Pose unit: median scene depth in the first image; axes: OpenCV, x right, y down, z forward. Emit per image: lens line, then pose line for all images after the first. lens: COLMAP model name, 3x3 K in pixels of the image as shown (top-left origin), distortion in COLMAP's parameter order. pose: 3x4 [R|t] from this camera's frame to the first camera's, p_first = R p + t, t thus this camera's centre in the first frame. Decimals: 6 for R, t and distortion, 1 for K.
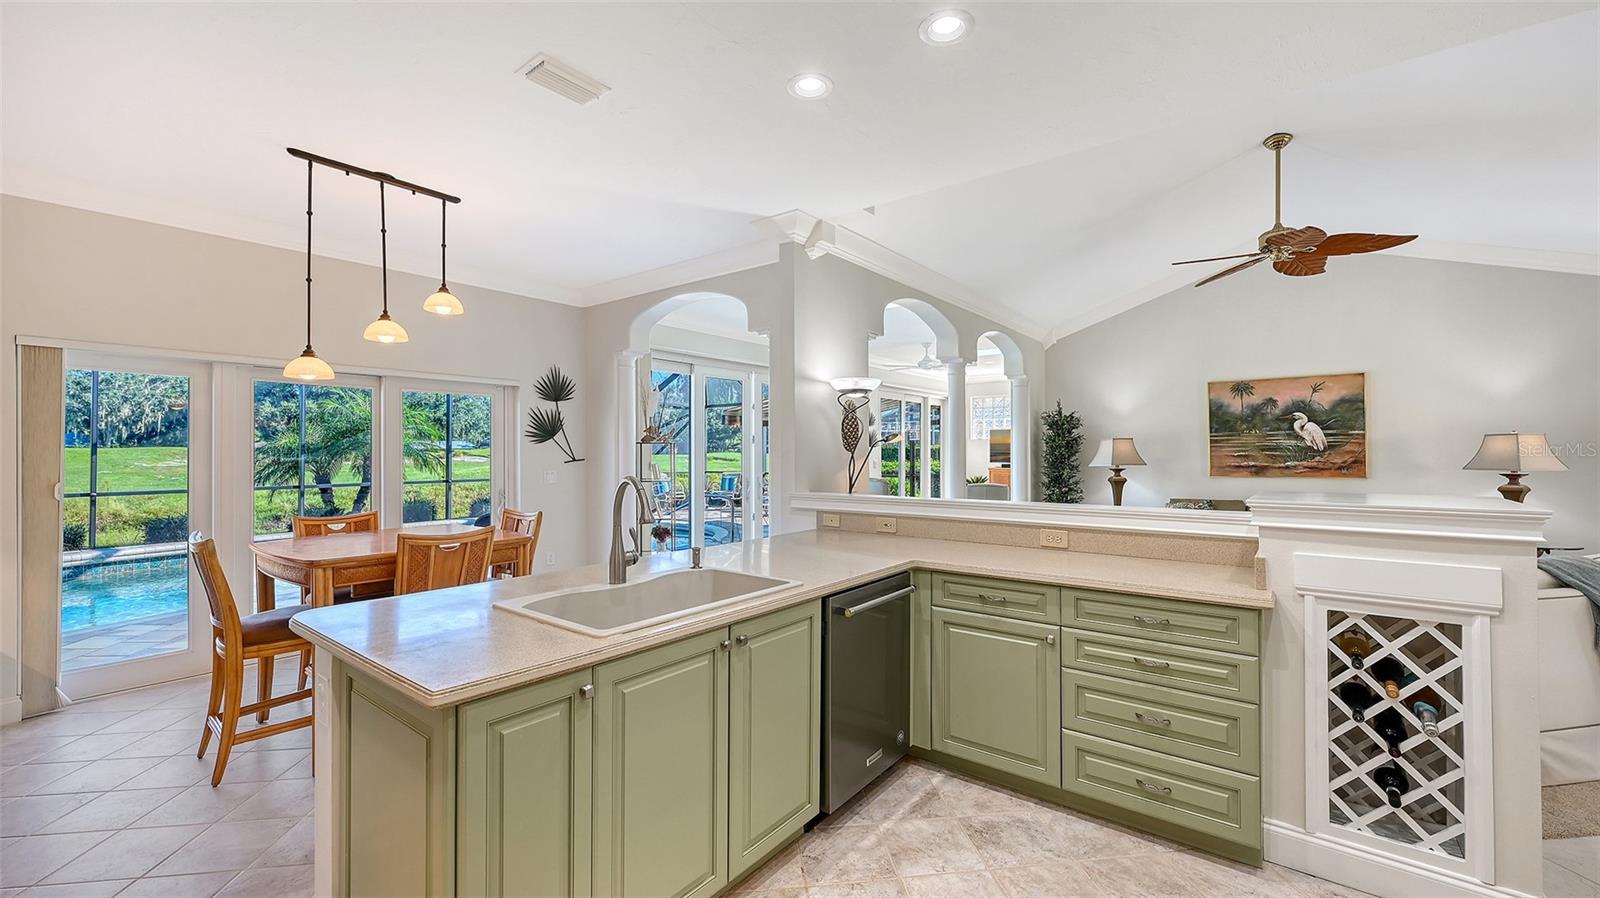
lens RADIAL K [[636.3, 0, 804.9], [0, 636.3, 443.6], [0, 0, 1]] dist [-0.003896, -0.000290]
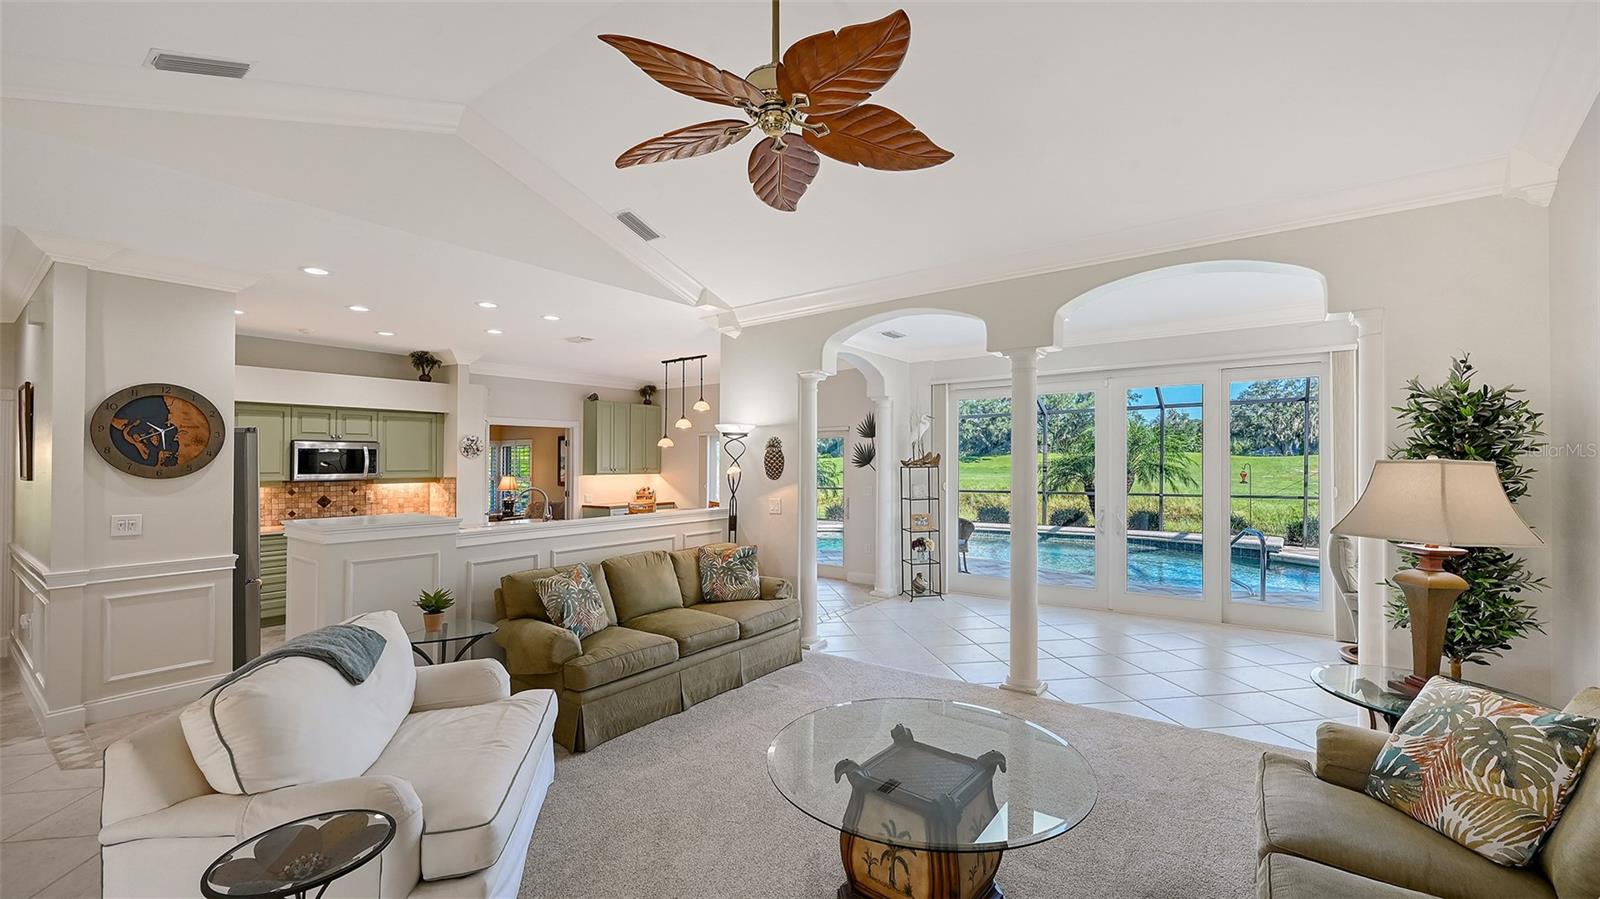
lens RADIAL K [[639.3, 0, 804.2], [0, 639.3, 451.9], [0, 0, 1]] dist [-0.000861, 0.000414]
pose [[0.031473, -0.014774, -0.999395, 0.890324], [0.019127, 0.999717, -0.014176, -0.015307], [0.999322, -0.018669, 0.031747, 0.707955]]
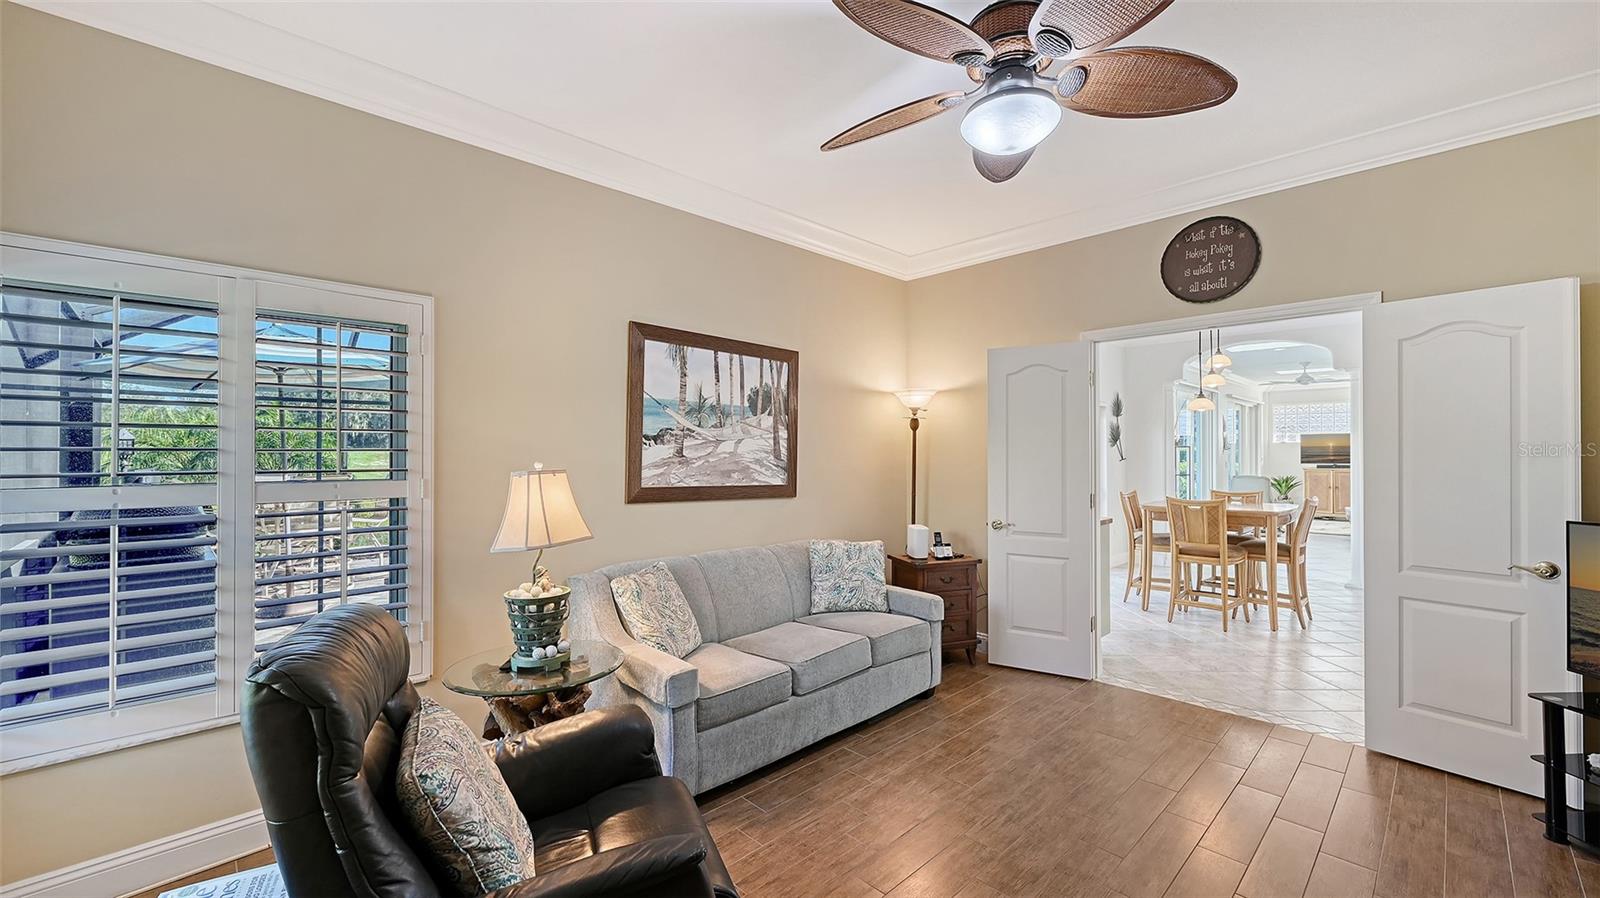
lens RADIAL K [[644.0, 0, 800.0], [0, 644.0, 449.0], [0, 0, 1]] dist [0.001311, 0.000102]
pose [[0.989863, -0.000028, -0.142024, -0.766044], [0.000703, 0.999989, 0.004701, -0.002674], [0.142022, -0.004754, 0.989852, -0.422309]]
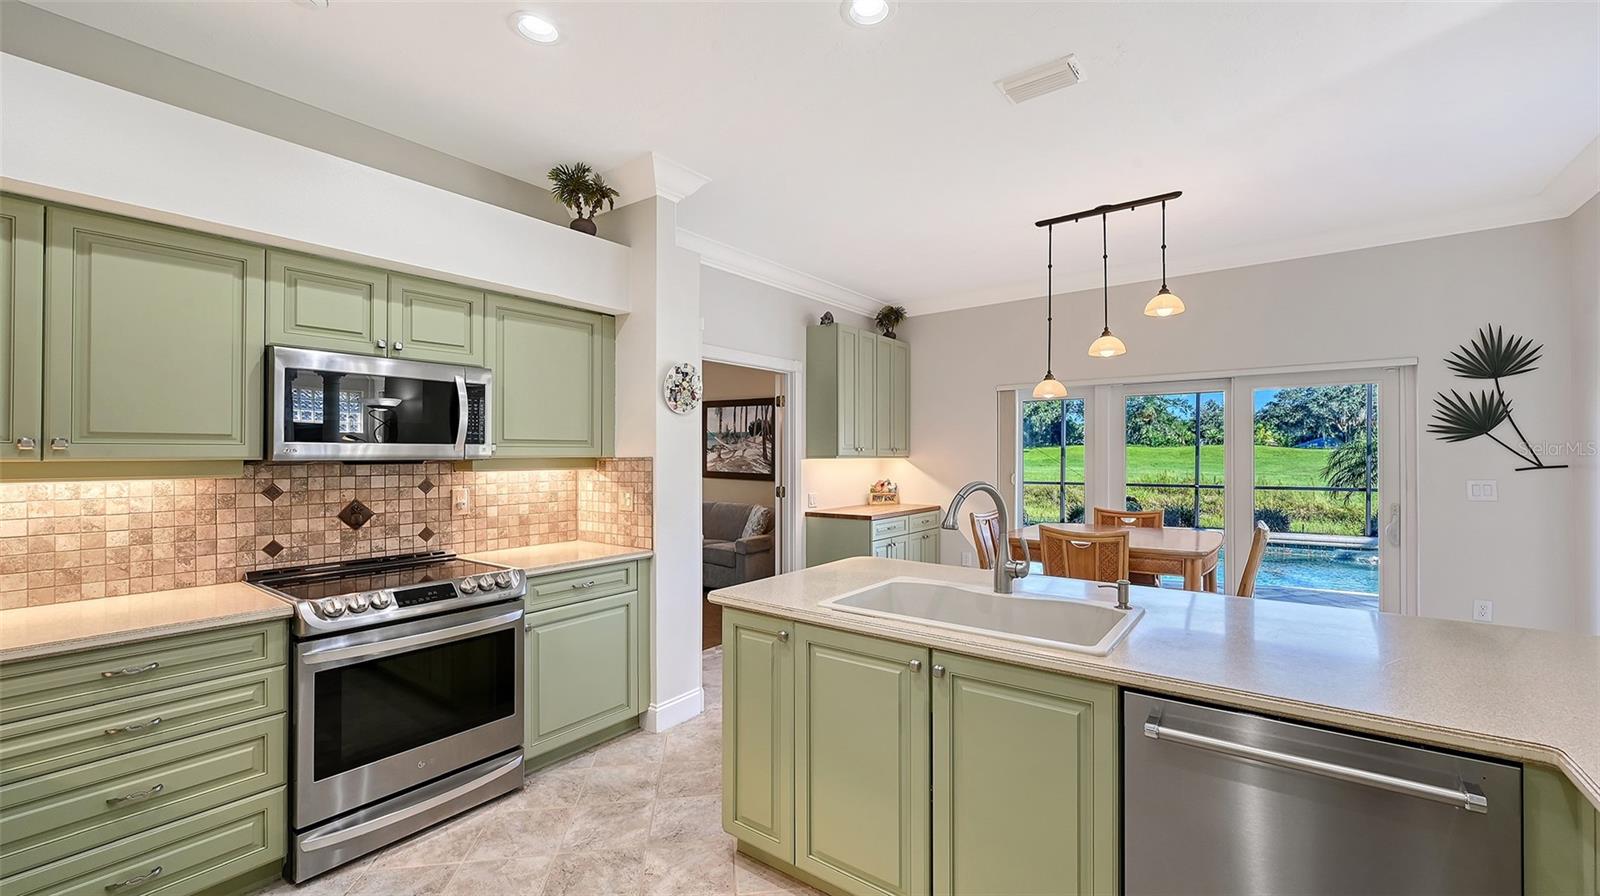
lens RADIAL K [[638.3, 0, 806.9], [0, 638.3, 447.4], [0, 0, 1]] dist [-0.000502, 0.000013]
pose [[0.014511, -0.010370, -0.999841, 0.232183], [0.015878, 0.999823, -0.010139, 0.001396], [0.999769, -0.015728, 0.014673, 0.237642]]
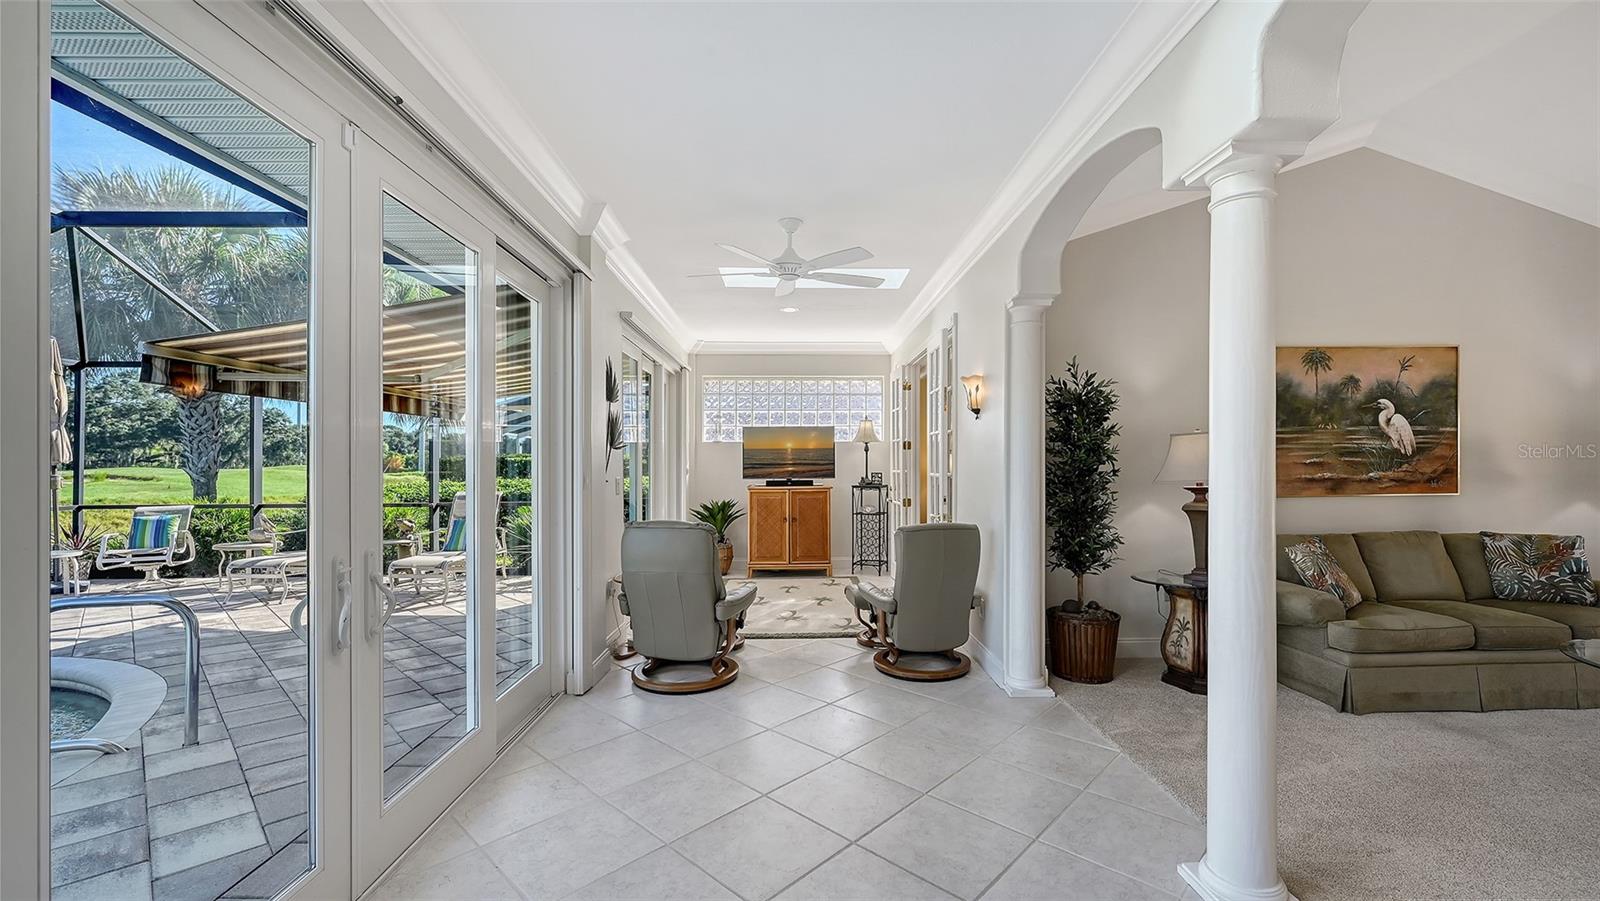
lens RADIAL K [[638.2, 0, 815.4], [0, 638.2, 462.5], [0, 0, 1]] dist [0.000685, 0.000051]
pose [[0.768424, -0.000139, 0.639941, -0.121595], [-0.005219, 0.999965, 0.006484, 0.017213], [-0.639920, -0.008322, 0.768396, 0.857897]]
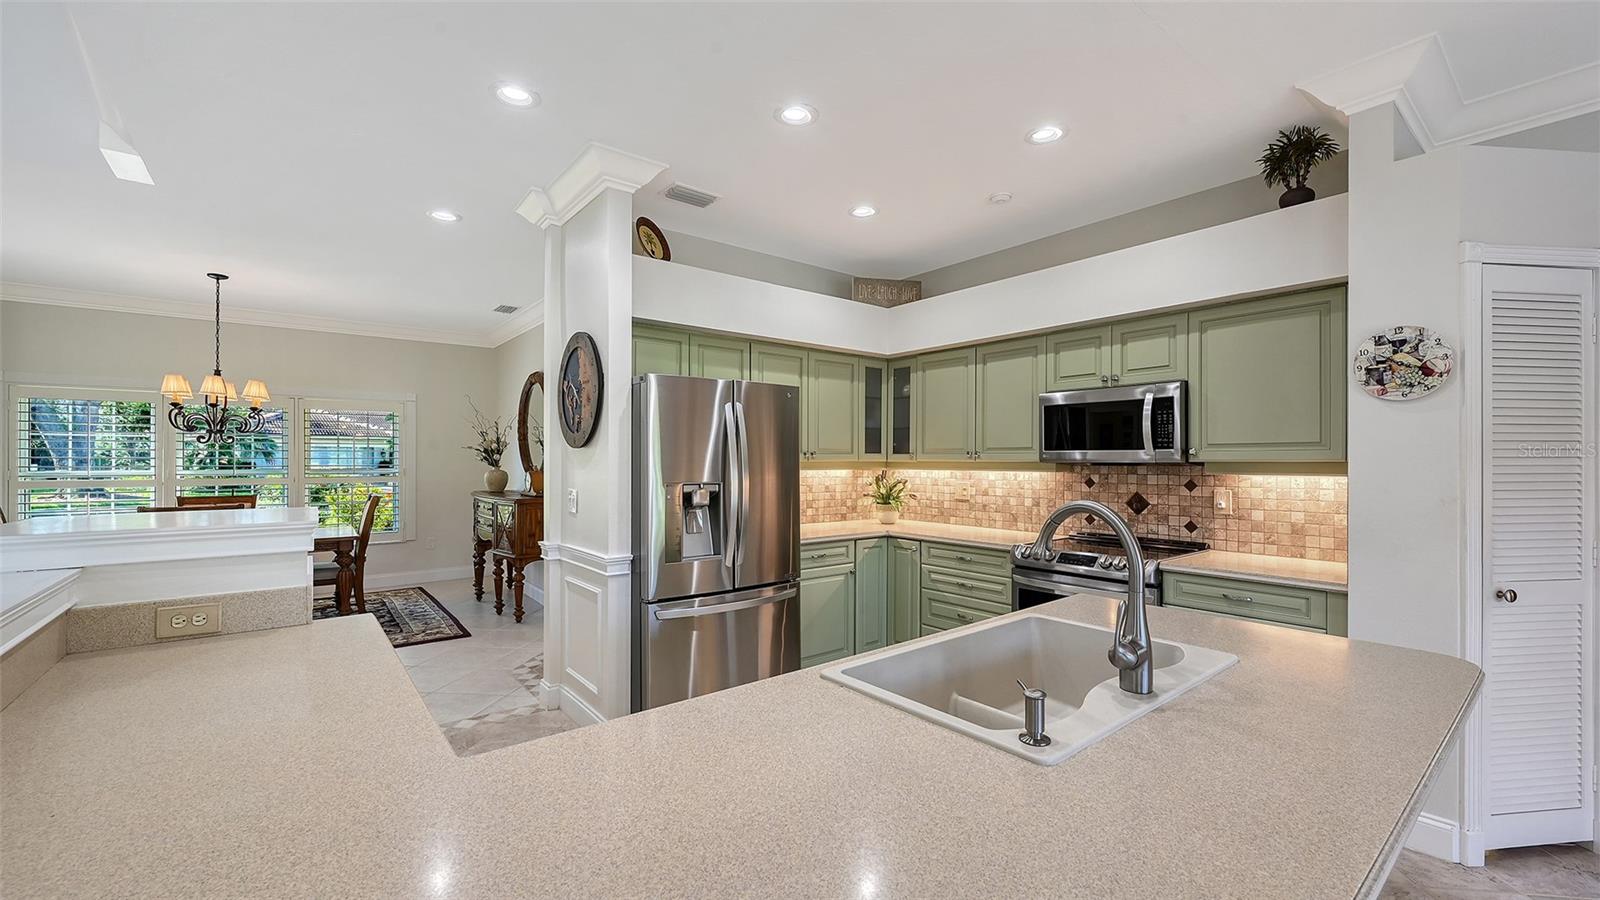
lens RADIAL K [[644.0, 0, 800.0], [0, 644.0, 450.0], [0, 0, 1]] dist [0.001311, 0.000102]
pose [[-0.972482, 0.004725, 0.232931, -0.036416], [-0.001668, 0.999627, -0.027244, 0.005767], [-0.232973, -0.026883, -0.972112, 0.568640]]
